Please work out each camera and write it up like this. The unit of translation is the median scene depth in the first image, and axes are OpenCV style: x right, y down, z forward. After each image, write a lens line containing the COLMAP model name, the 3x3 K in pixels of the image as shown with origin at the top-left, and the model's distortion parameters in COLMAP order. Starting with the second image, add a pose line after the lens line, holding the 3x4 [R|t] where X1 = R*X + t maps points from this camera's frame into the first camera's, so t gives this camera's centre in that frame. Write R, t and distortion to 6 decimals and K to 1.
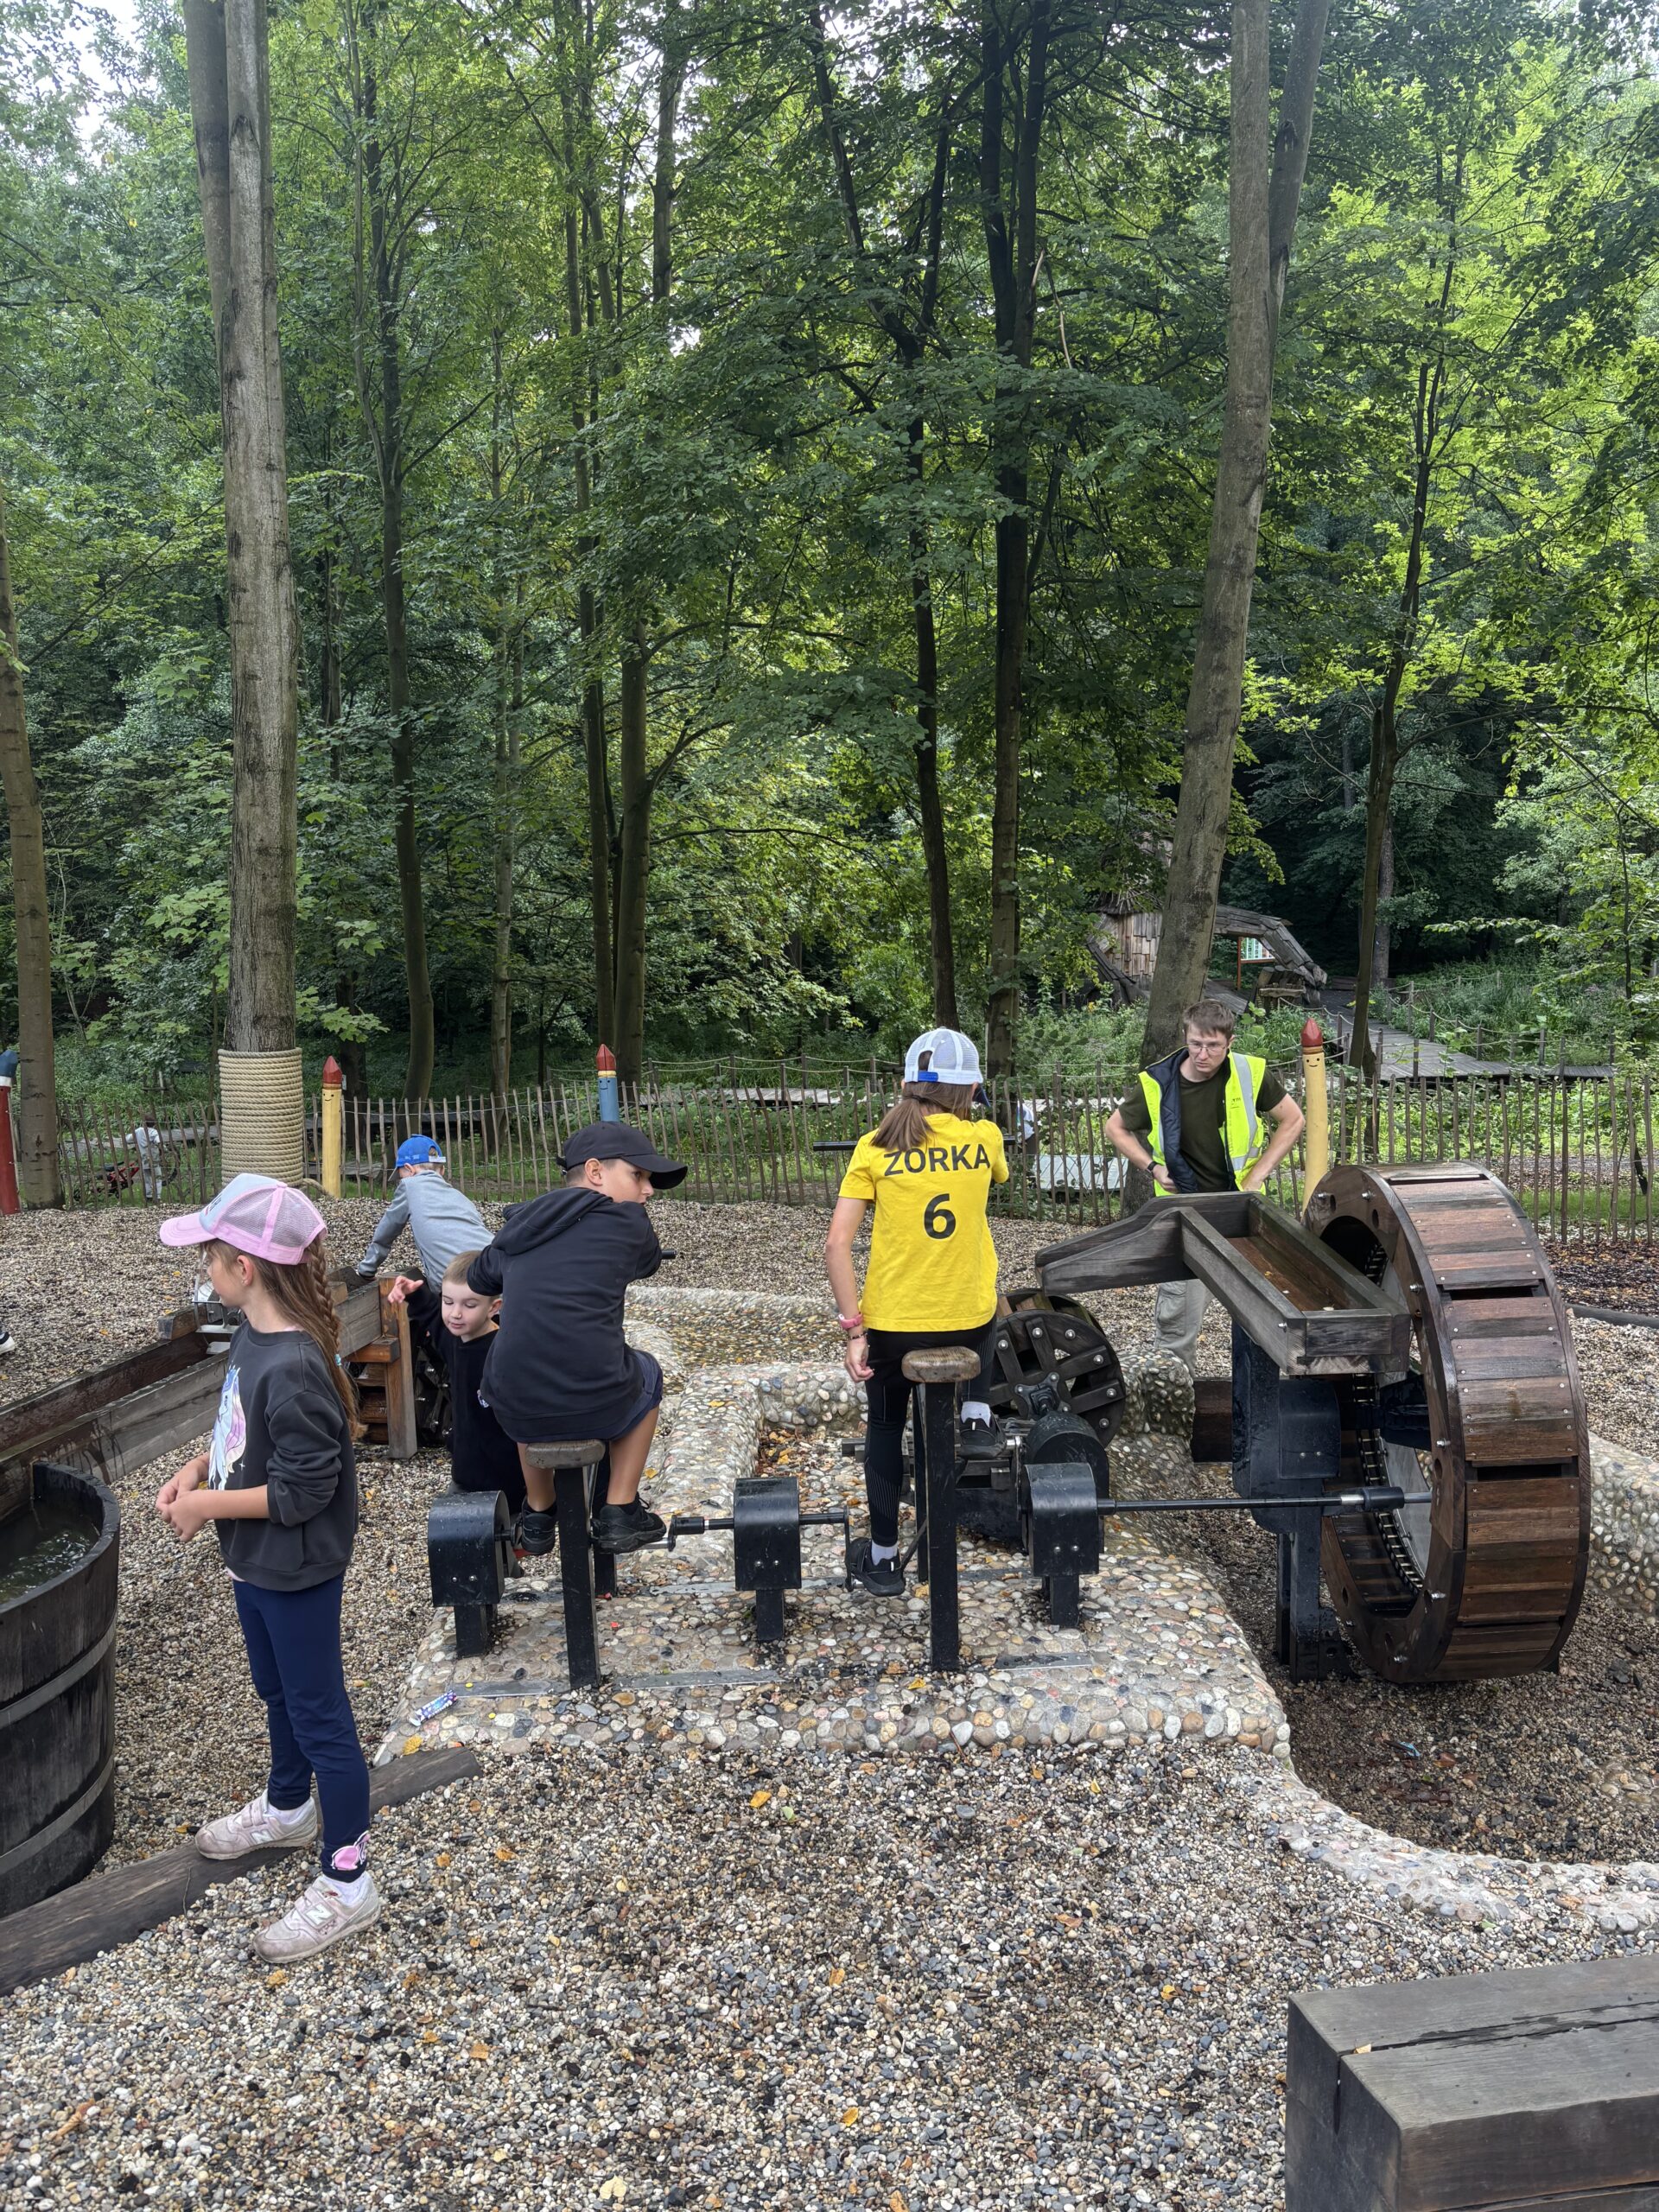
lens RADIAL K [[1681.2, 0, 827.8], [0, 1681.2, 1107.5], [0, 0, 1]] dist [0.034814, -0.040821]
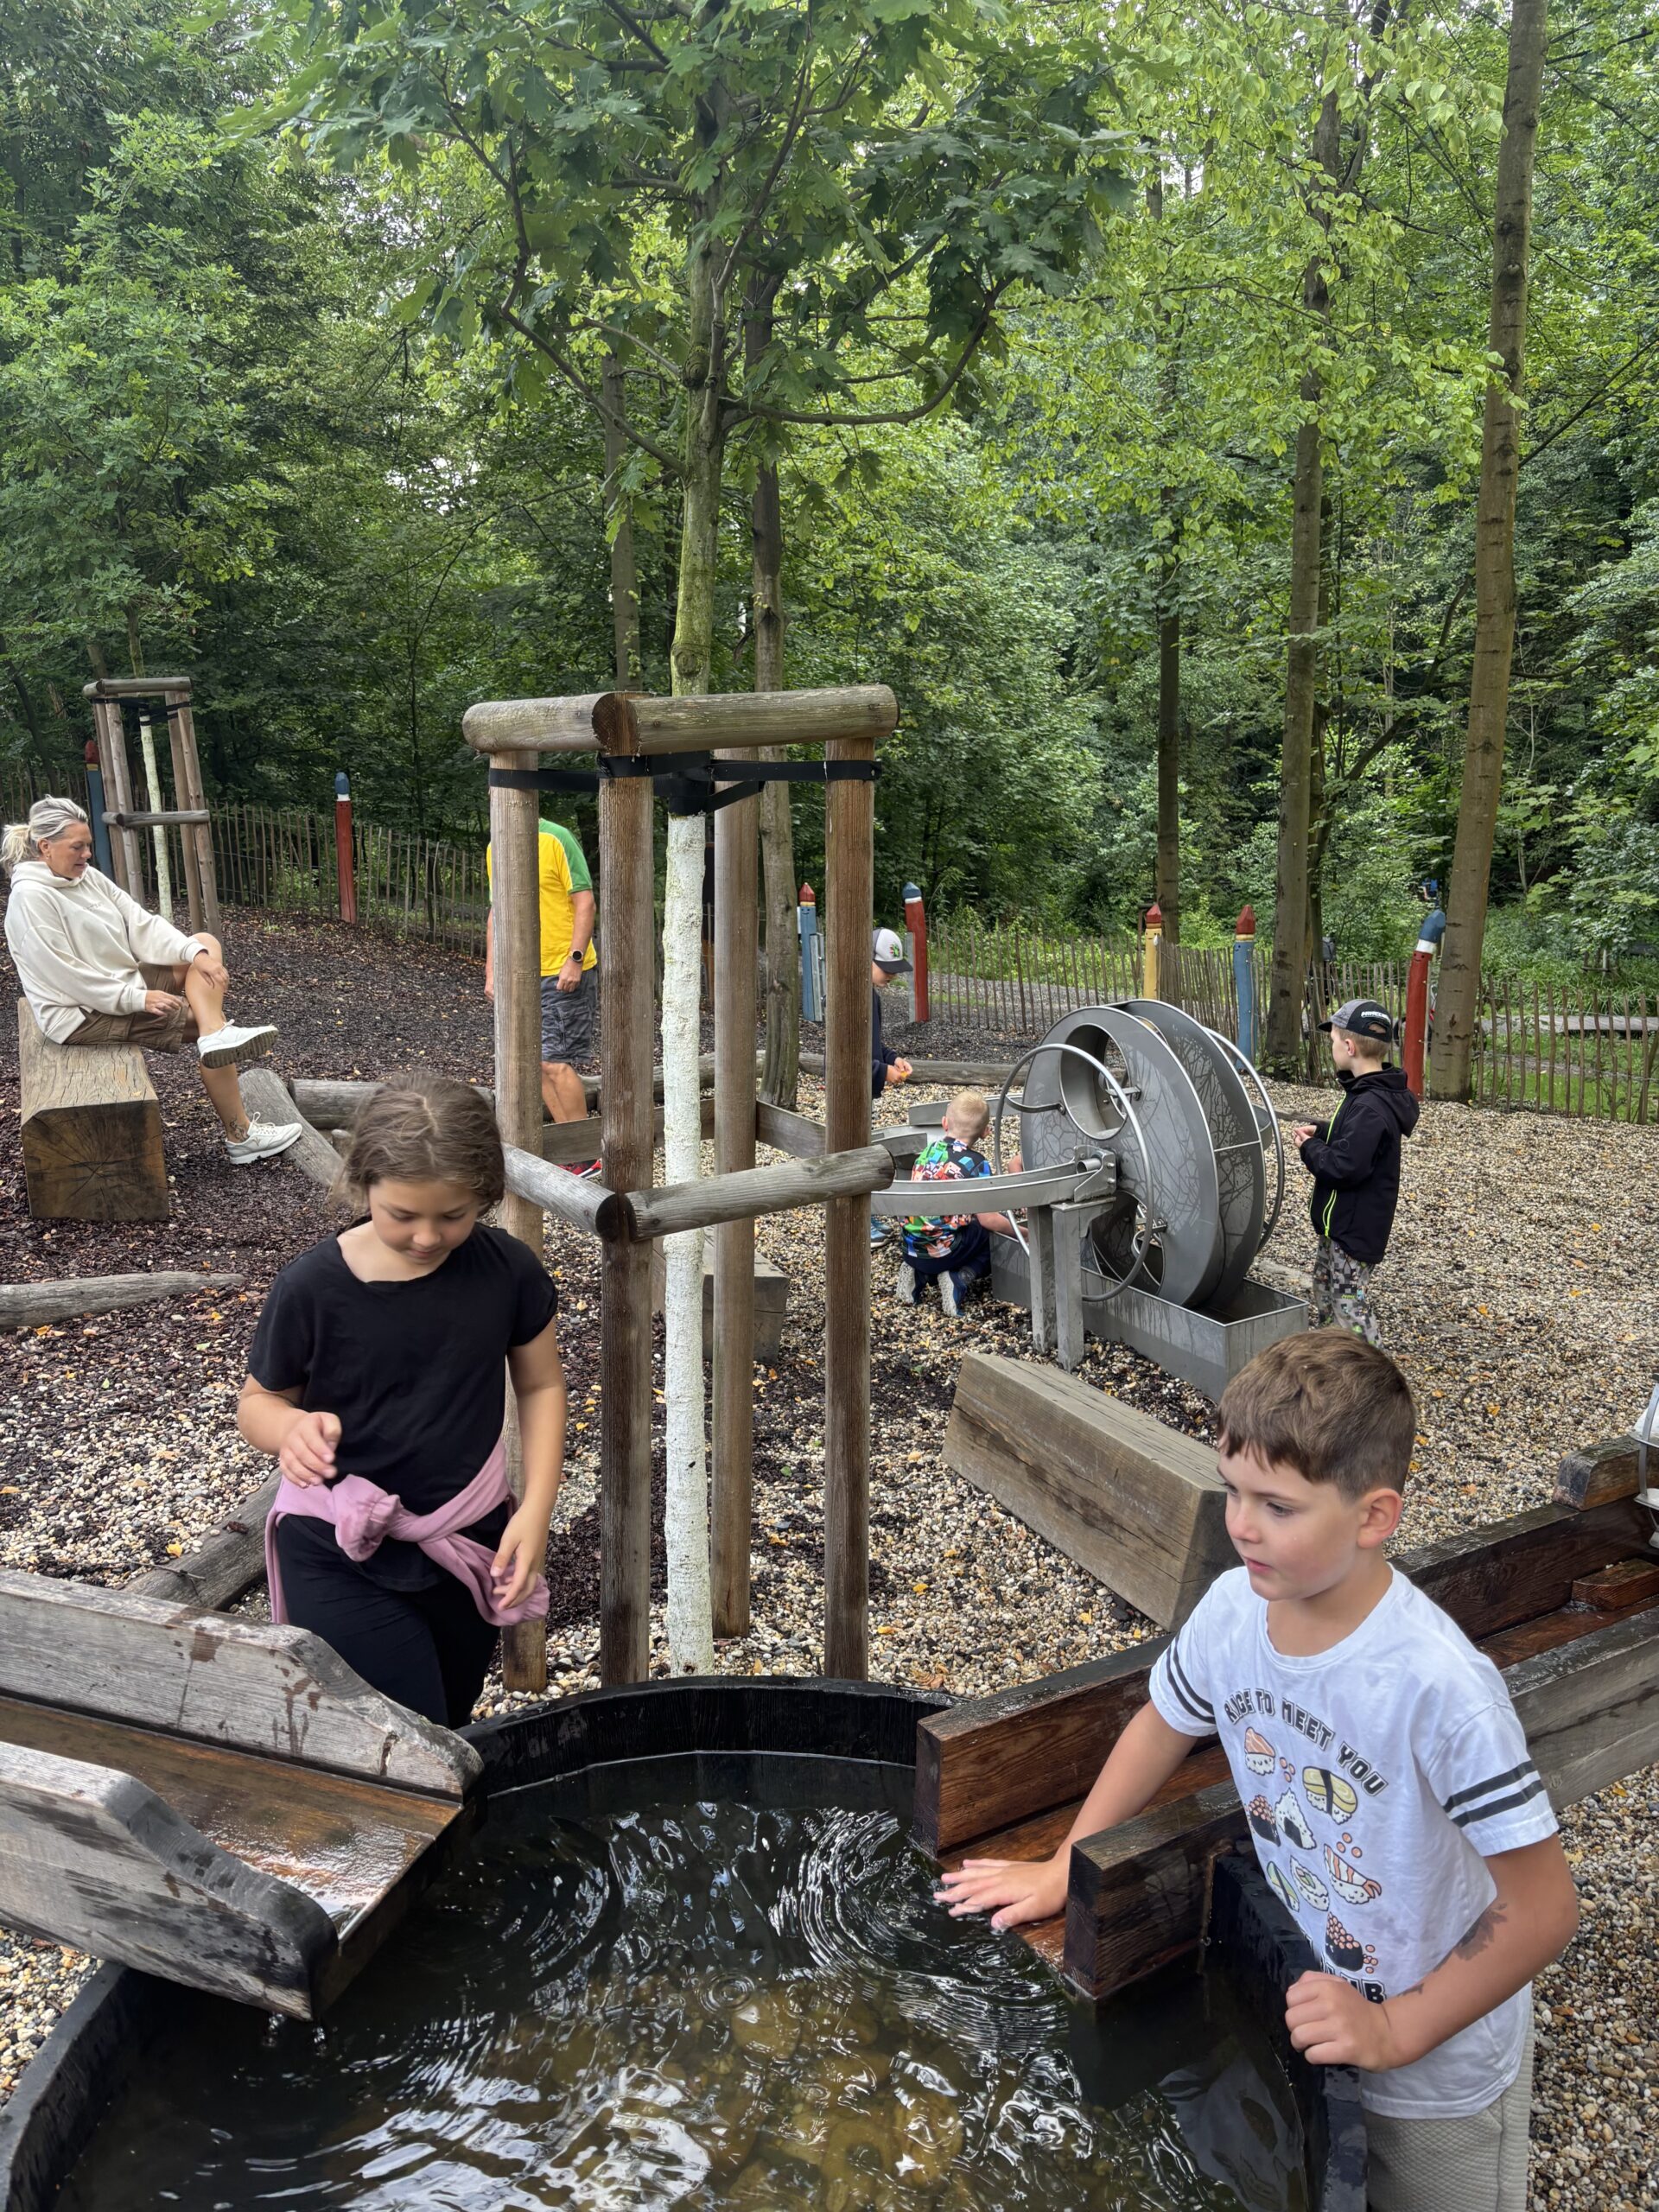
lens RADIAL K [[1681.2, 0, 828.4], [0, 1681.2, 1107.1], [0, 0, 1]] dist [0.034814, -0.040821]
pose [[0.690140, 0.155591, -0.706752, -0.038926], [-0.102591, 0.987786, 0.117280, -0.002615], [0.716367, -0.008433, 0.697673, 0.092646]]
